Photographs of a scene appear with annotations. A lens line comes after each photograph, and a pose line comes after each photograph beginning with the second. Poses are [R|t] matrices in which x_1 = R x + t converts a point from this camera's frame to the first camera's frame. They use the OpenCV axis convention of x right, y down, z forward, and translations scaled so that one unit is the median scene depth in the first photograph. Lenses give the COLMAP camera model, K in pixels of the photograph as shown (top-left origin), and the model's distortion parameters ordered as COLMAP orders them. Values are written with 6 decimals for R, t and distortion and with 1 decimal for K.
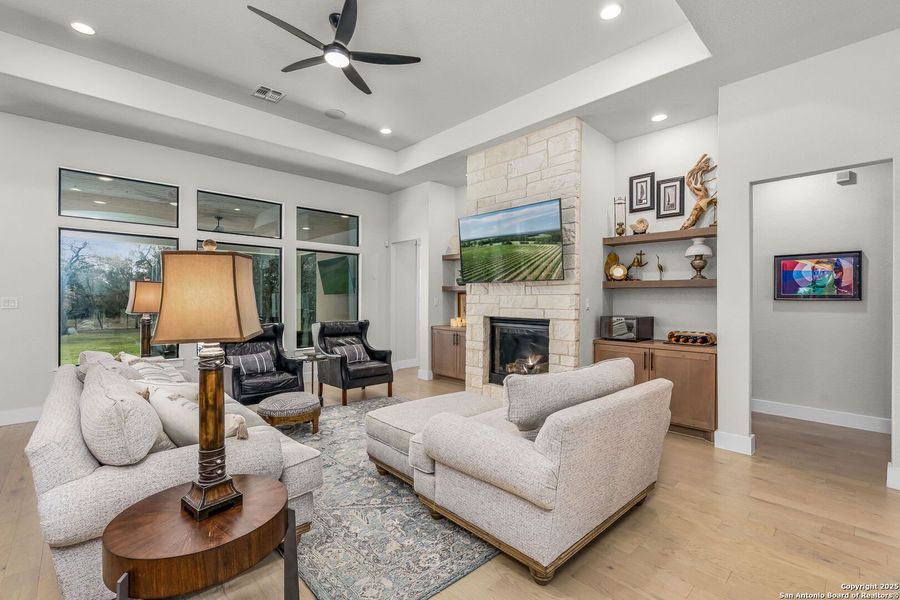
lens RADIAL K [[401.6, 0, 449.9], [0, 401.6, 299.0], [0, 0, 1]] dist [-0.003332, -0.000019]
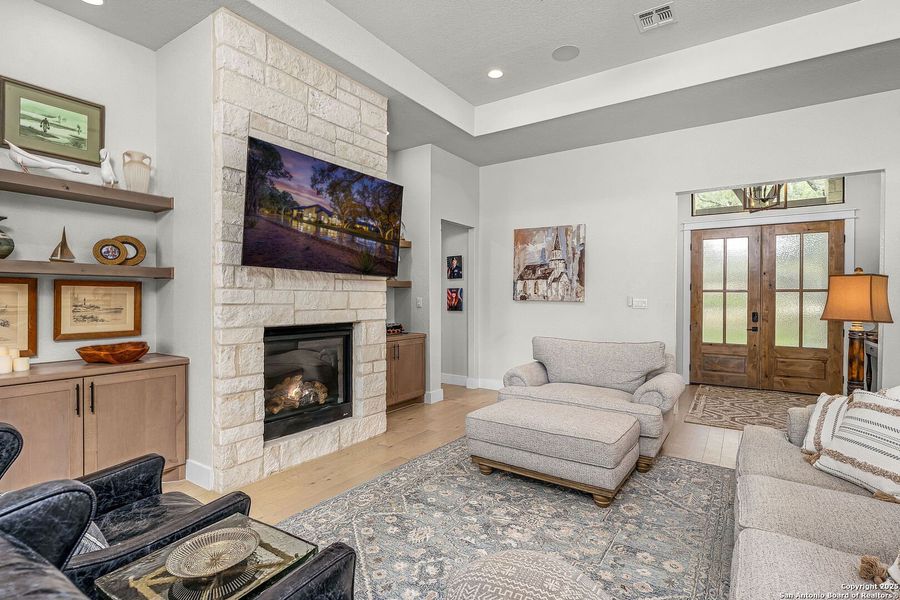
lens RADIAL K [[437.1, 0, 455.0], [0, 437.1, 297.6], [0, 0, 1]] dist [-0.000664, 0.000208]
pose [[-0.231374, -0.004172, 0.972856, -0.761969], [-0.003555, 0.999988, 0.003443, -0.002436], [-0.972858, -0.002662, -0.231386, 1.173786]]
